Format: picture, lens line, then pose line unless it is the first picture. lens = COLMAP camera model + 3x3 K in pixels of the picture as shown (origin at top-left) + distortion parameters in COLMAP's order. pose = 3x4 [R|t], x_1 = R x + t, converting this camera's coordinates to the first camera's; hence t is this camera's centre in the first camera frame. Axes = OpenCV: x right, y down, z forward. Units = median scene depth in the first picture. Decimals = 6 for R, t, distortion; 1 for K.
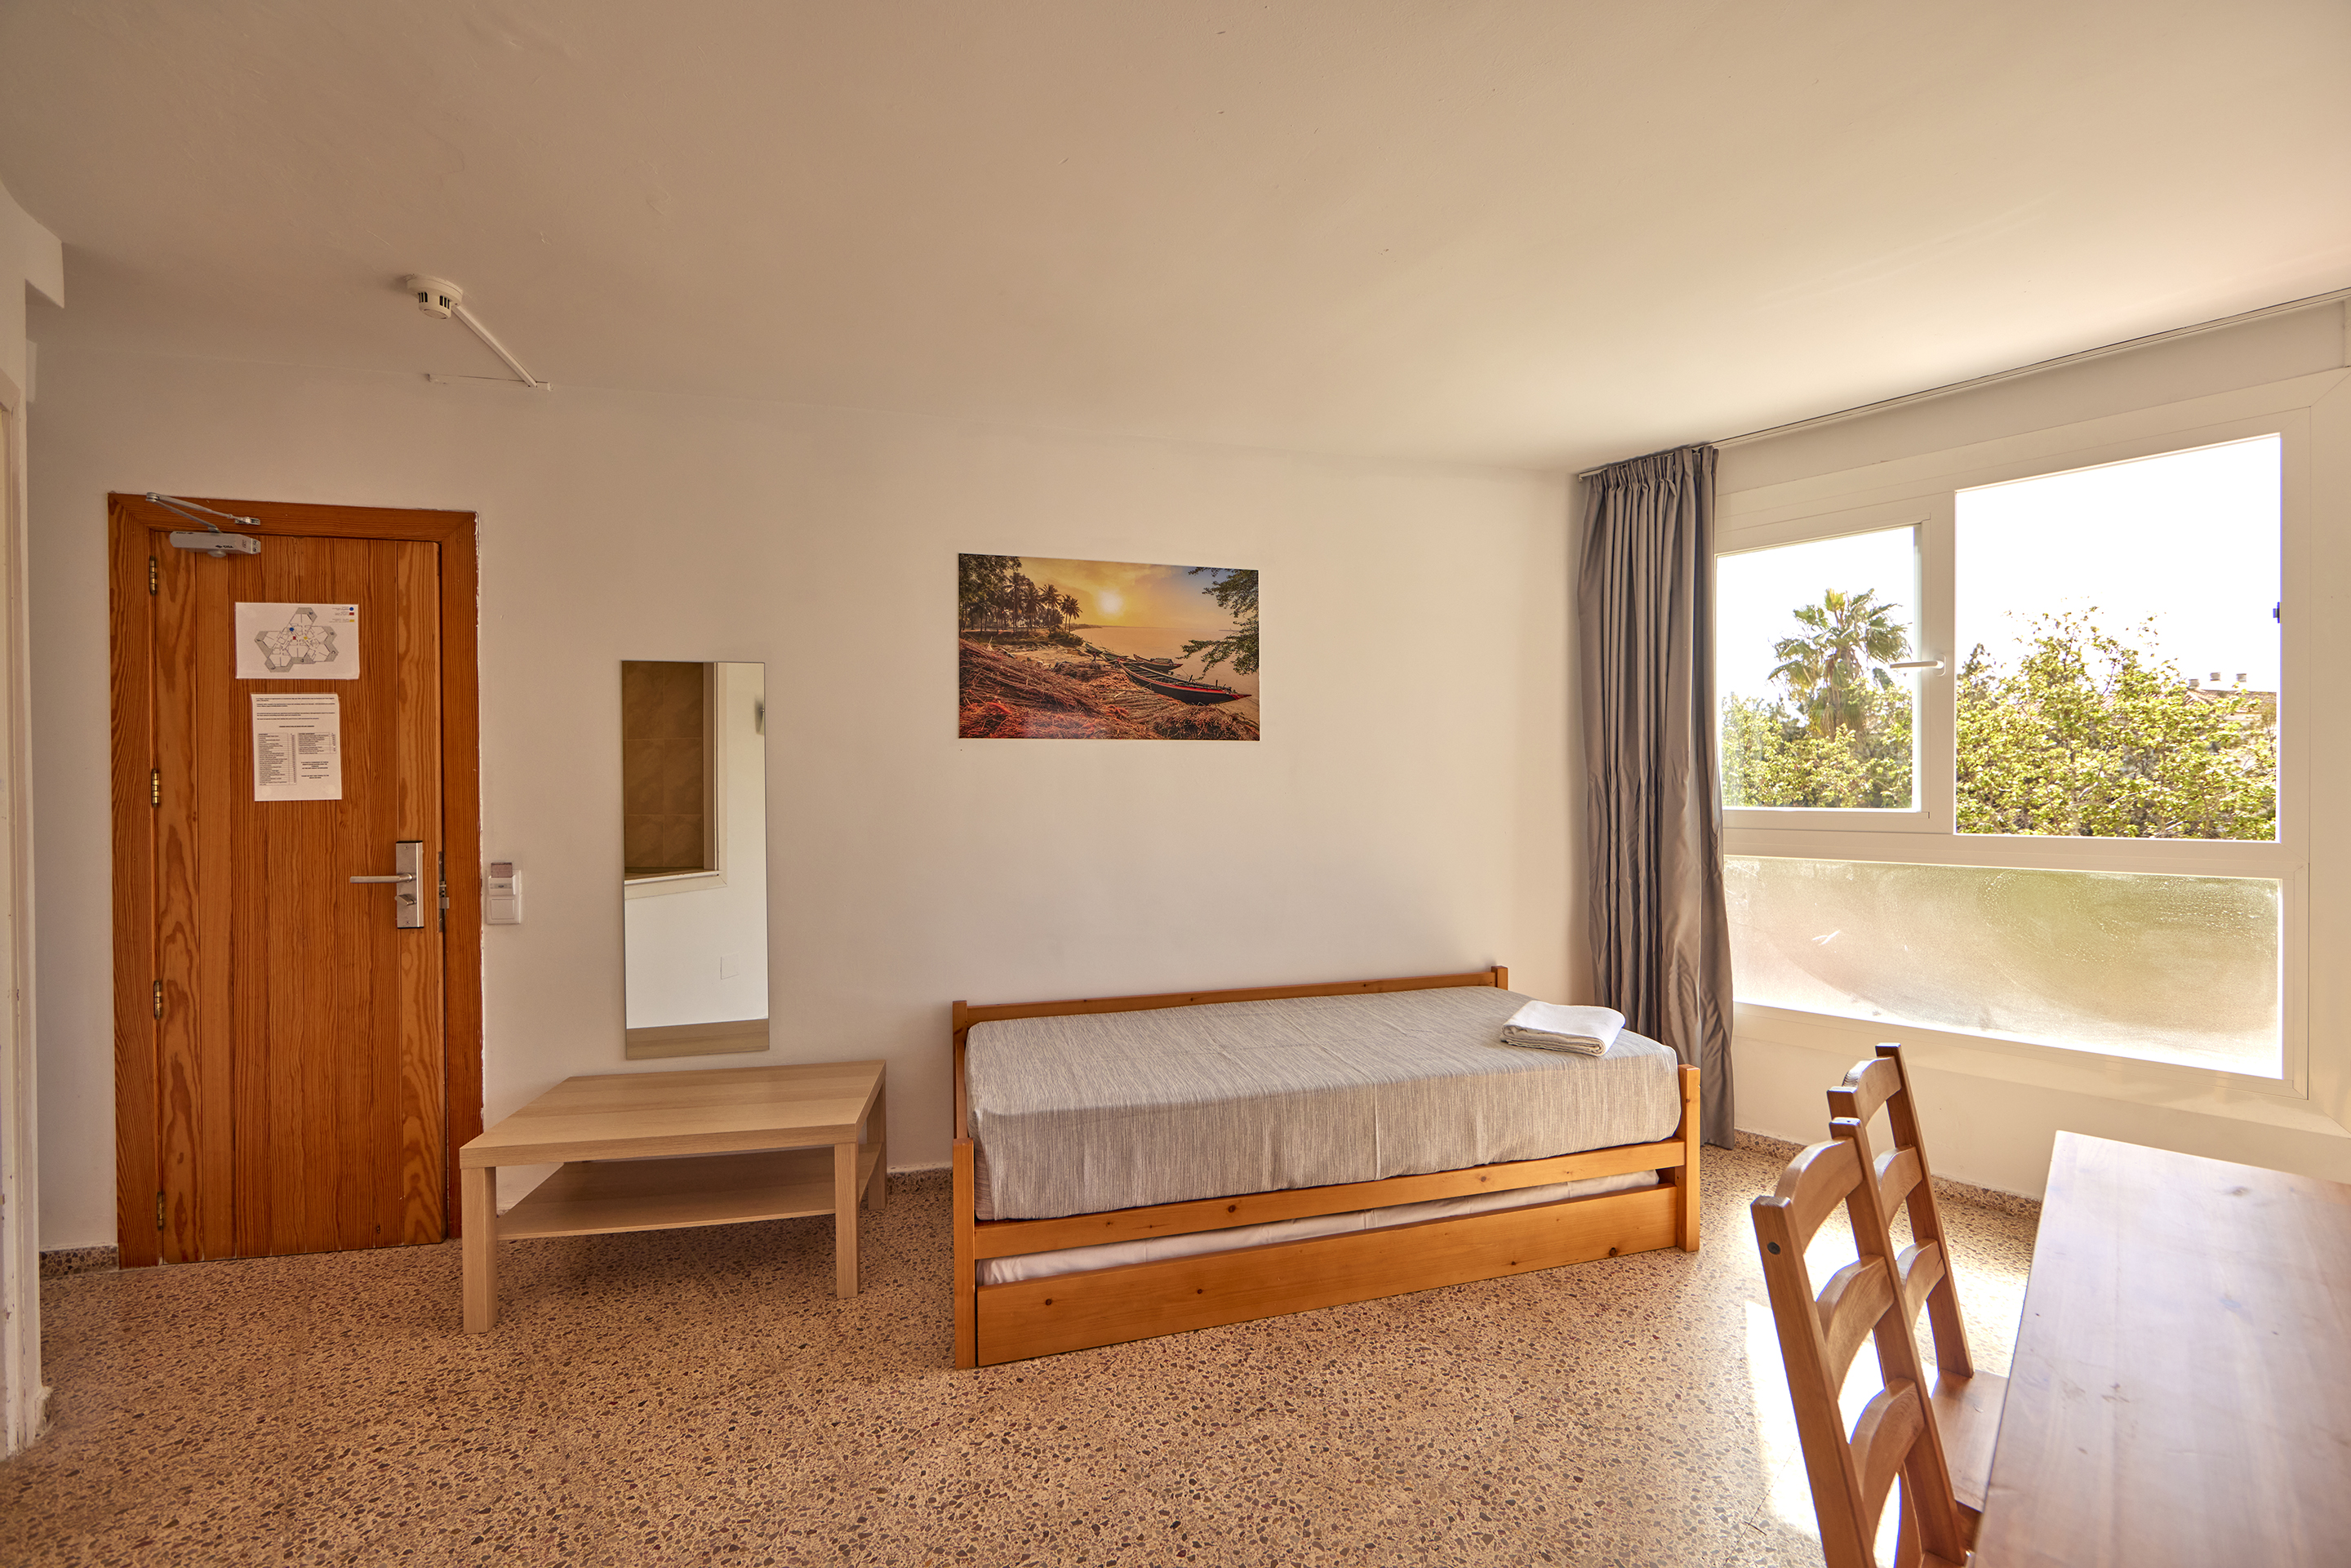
lens RADIAL K [[929.0, 0, 1186.3], [0, 929.0, 795.5], [0, 0, 1]] dist [-0.012357, 0.002866]
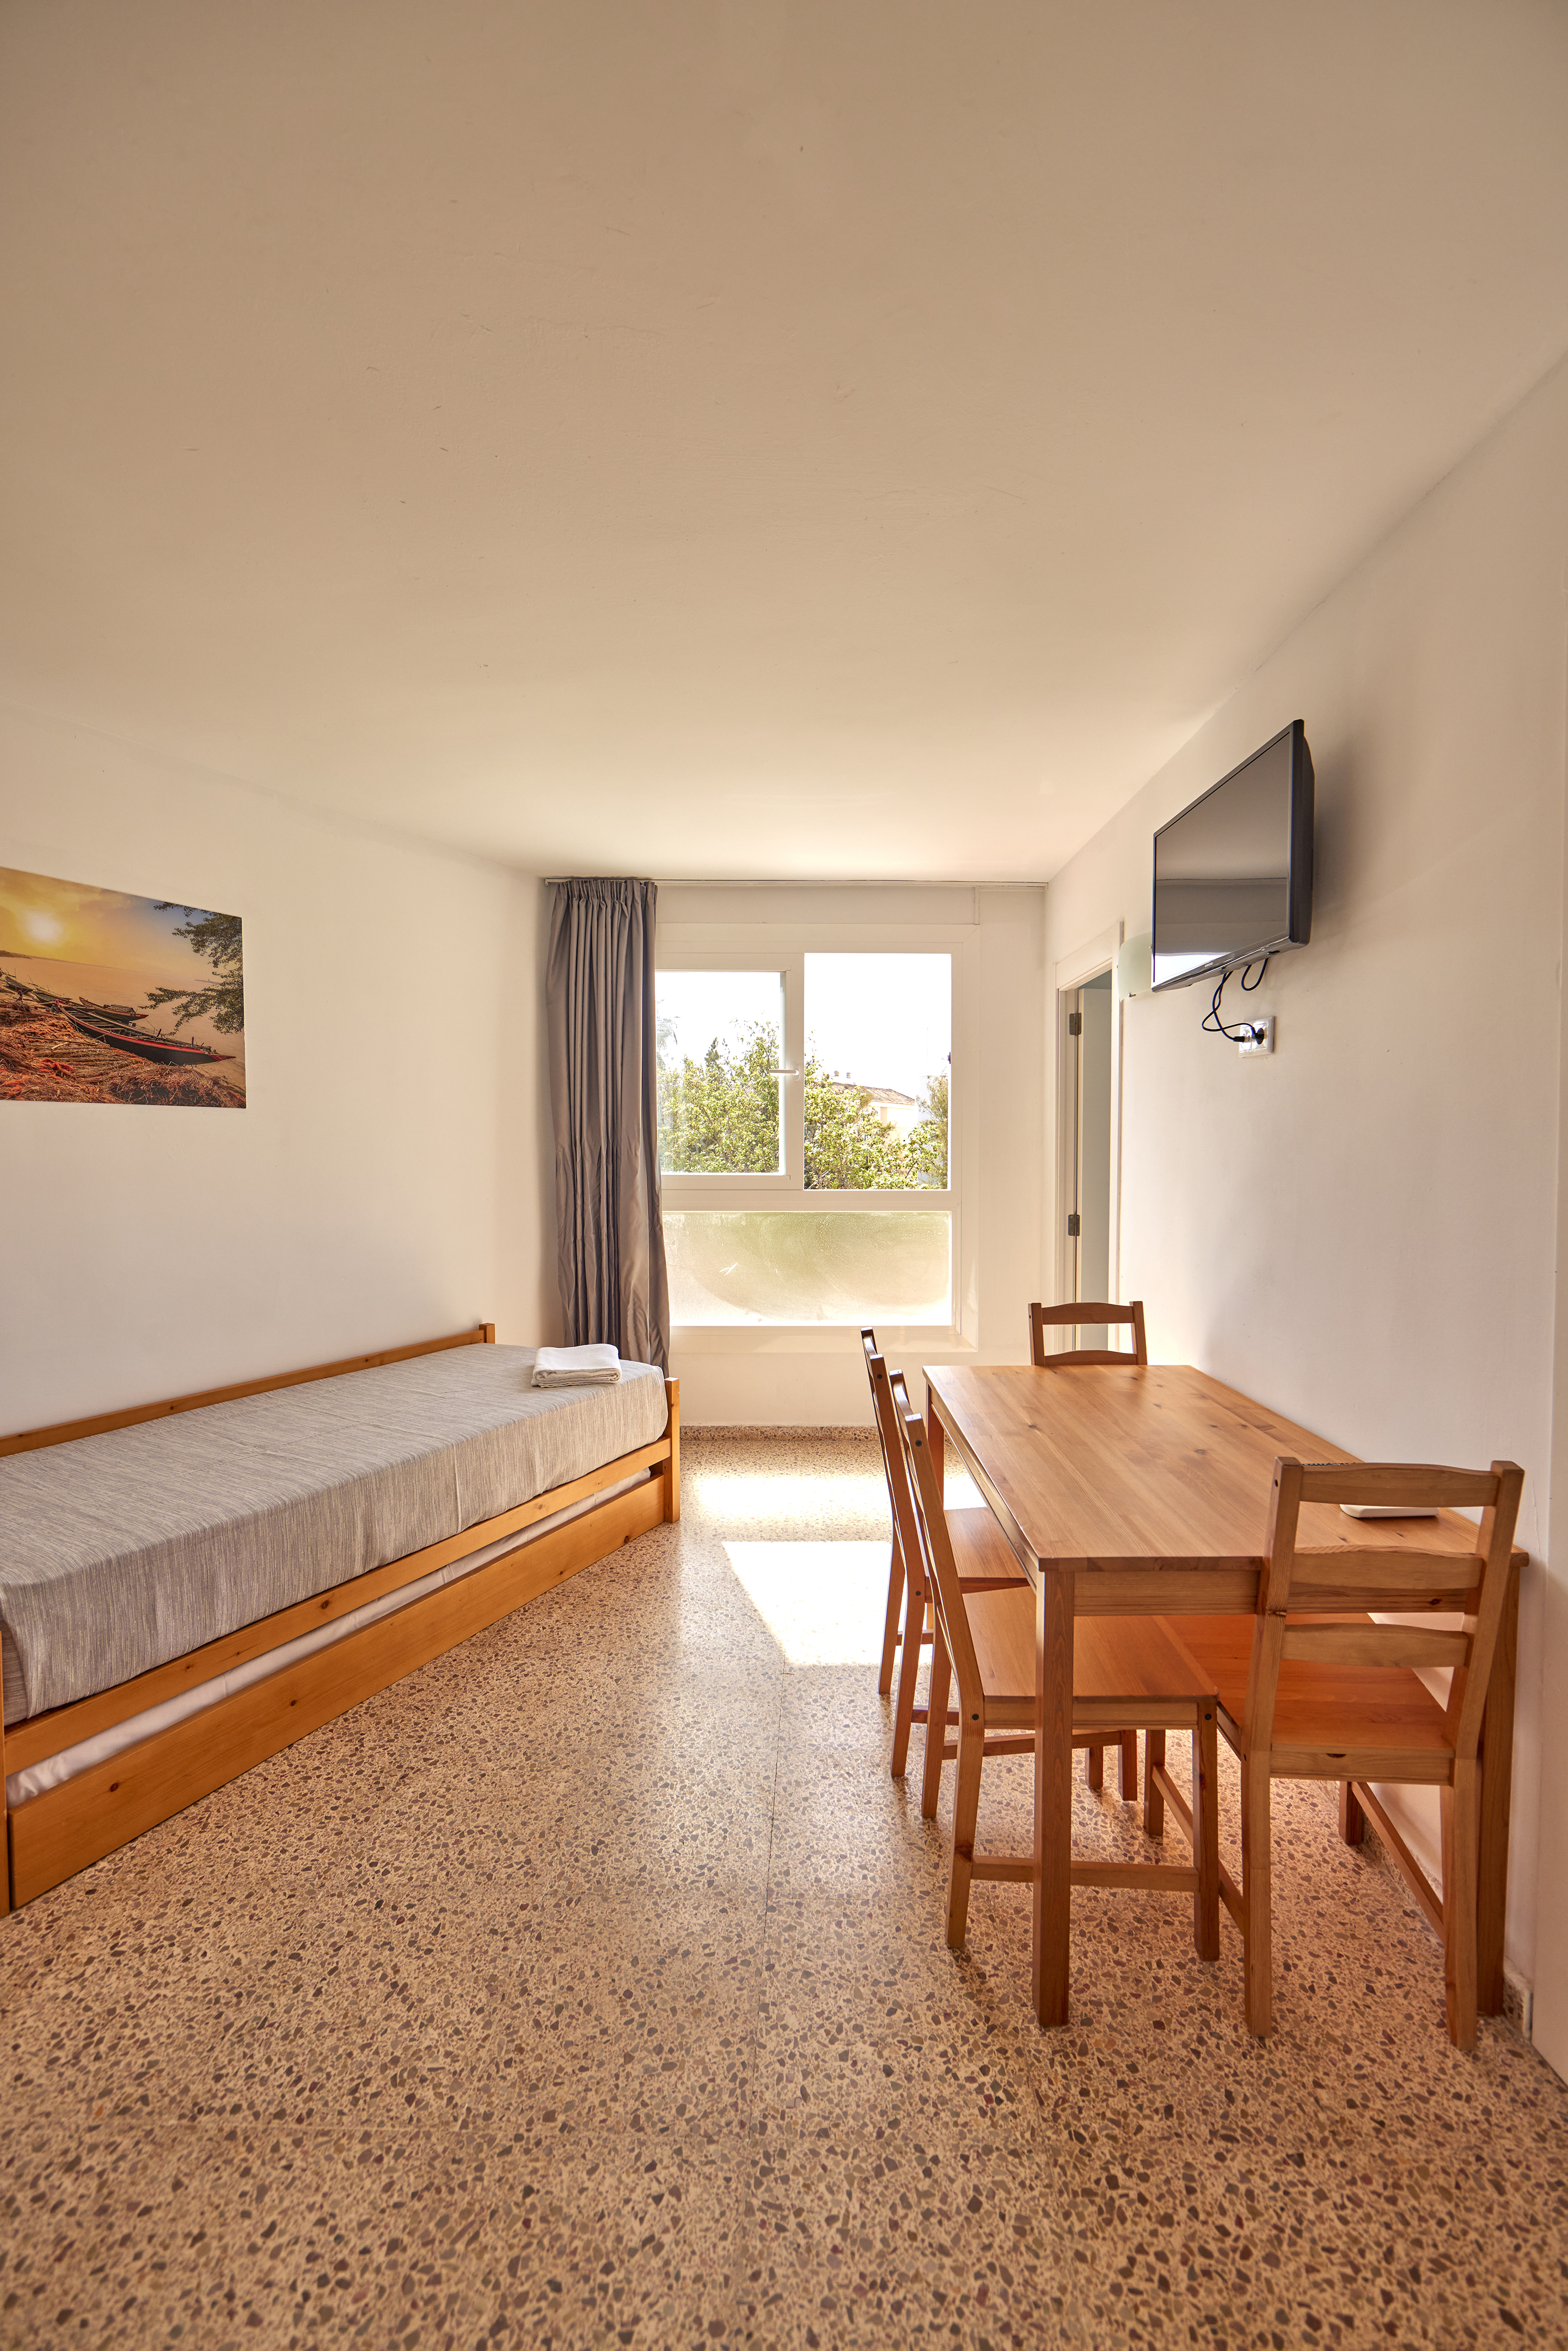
lens RADIAL K [[929.0, 0, 803.5], [0, 929.0, 1174.4], [0, 0, 1]] dist [-0.012357, 0.002866]
pose [[0.689844, -0.018561, 0.723720, -0.213316], [0.003147, 0.999739, 0.022640, -0.014827], [-0.723951, -0.013341, 0.689722, -0.010045]]
